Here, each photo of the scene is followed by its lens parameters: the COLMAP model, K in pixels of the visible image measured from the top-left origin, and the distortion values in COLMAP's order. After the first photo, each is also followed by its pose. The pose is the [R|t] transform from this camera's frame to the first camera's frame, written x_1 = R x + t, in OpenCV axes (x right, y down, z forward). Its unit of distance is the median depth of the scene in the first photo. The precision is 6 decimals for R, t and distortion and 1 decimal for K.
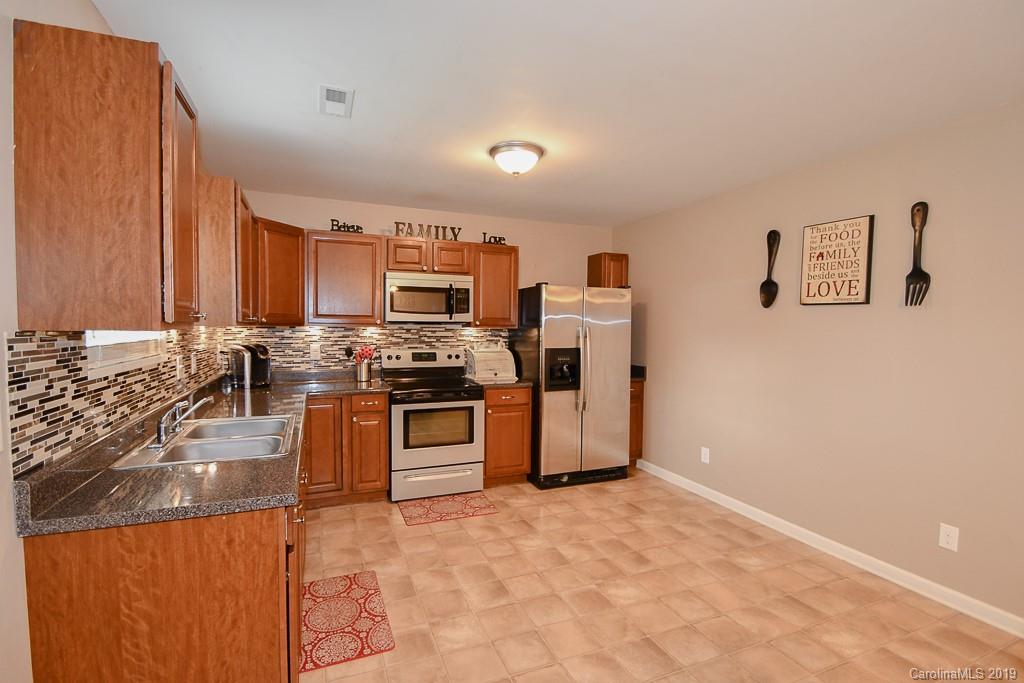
lens RADIAL K [[472.8, 0, 507.0], [0, 472.8, 345.9], [0, 0, 1]] dist [0.012143, 0.000052]
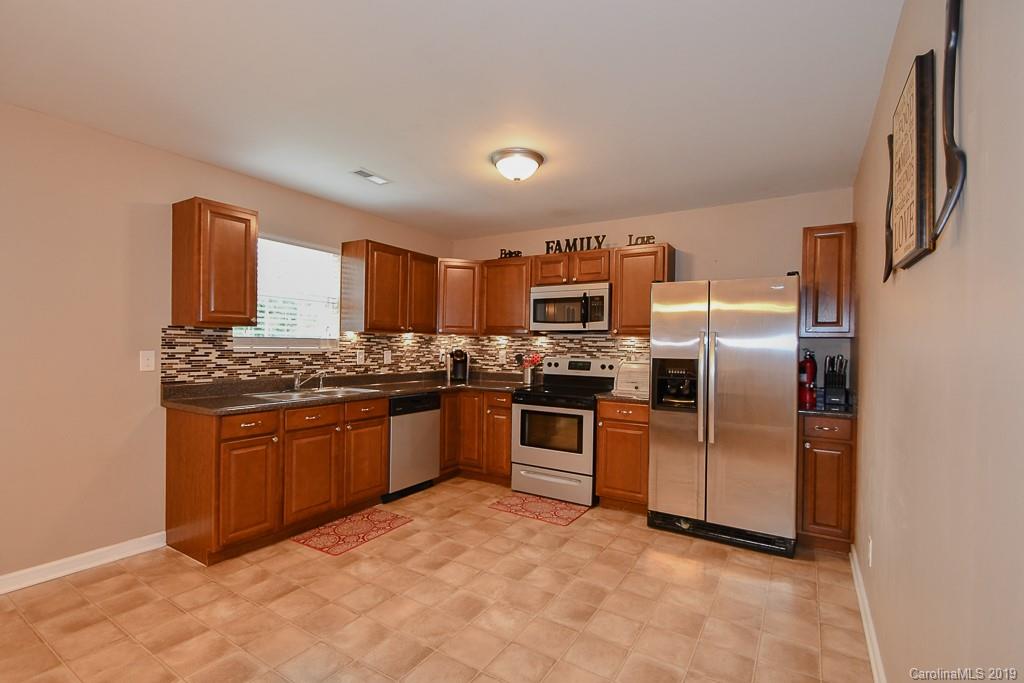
lens RADIAL K [[472.8, 0, 507.0], [0, 472.8, 345.9], [0, 0, 1]] dist [0.012143, 0.000052]
pose [[0.581463, -0.000351, -0.813573, 0.621790], [-0.045879, 0.998394, -0.033220, 0.023689], [0.812278, 0.056642, 0.580514, 0.297265]]
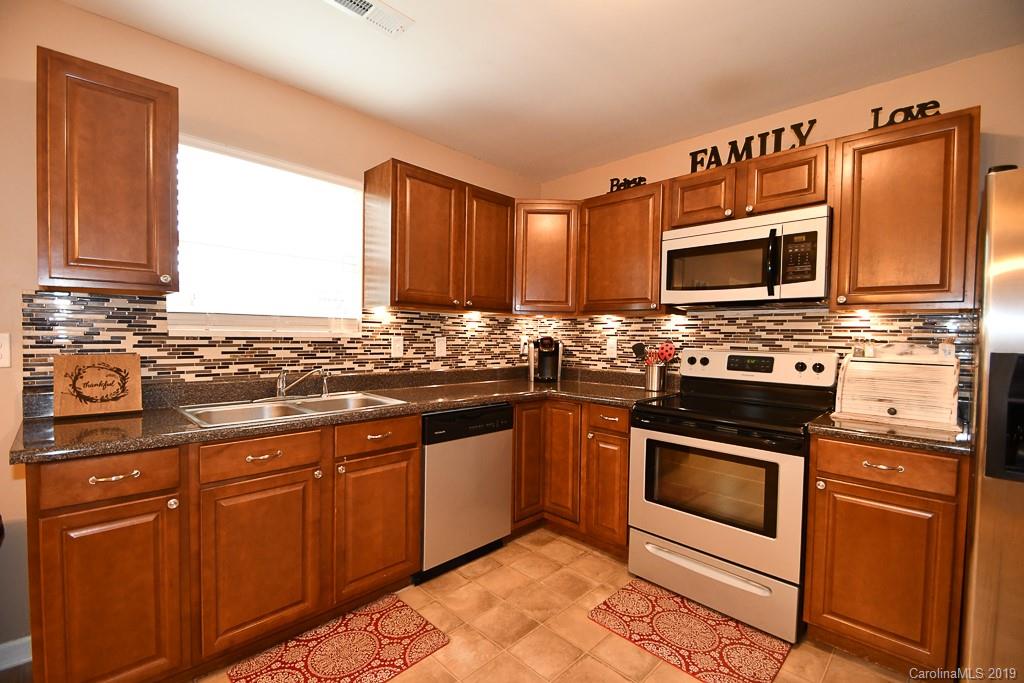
lens RADIAL K [[446.4, 0, 505.9], [0, 446.4, 346.5], [0, 0, 1]] dist [0.020881, -0.020086]
pose [[0.383973, 0.021161, -0.923102, 0.248021], [-0.053710, 0.998556, 0.000549, 0.019517], [0.921781, 0.049369, 0.384556, 0.543793]]
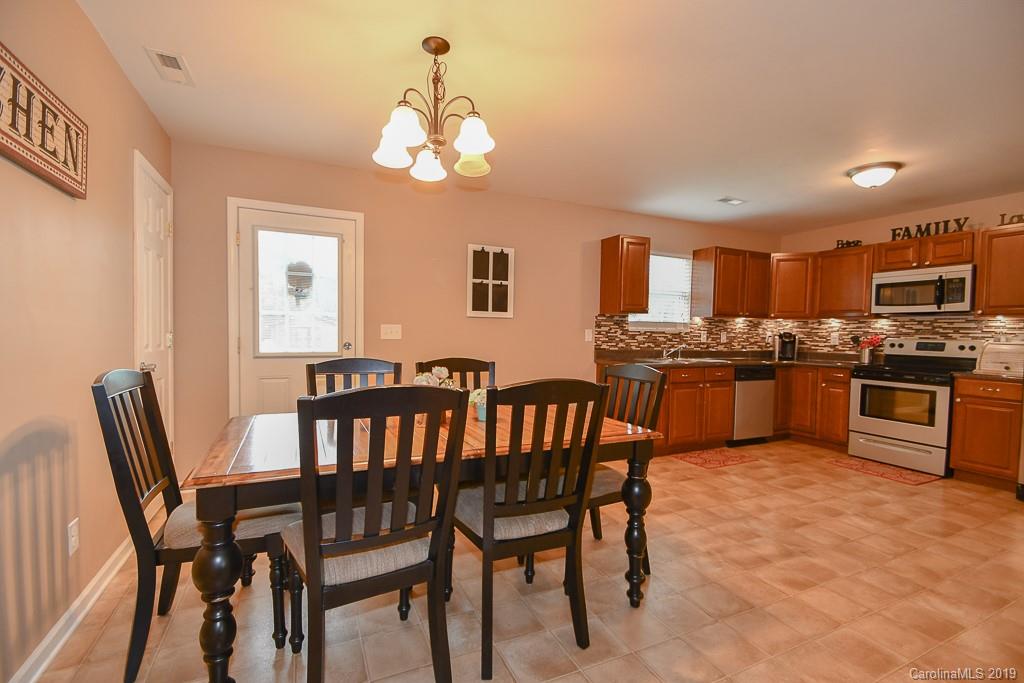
lens RADIAL K [[446.4, 0, 505.9], [0, 446.4, 346.5], [0, 0, 1]] dist [0.020881, -0.020086]
pose [[0.040563, 0.025543, -0.998850, 0.857367], [-0.060865, 0.997880, 0.023047, 0.063193], [0.997321, 0.059860, 0.042032, 0.011403]]
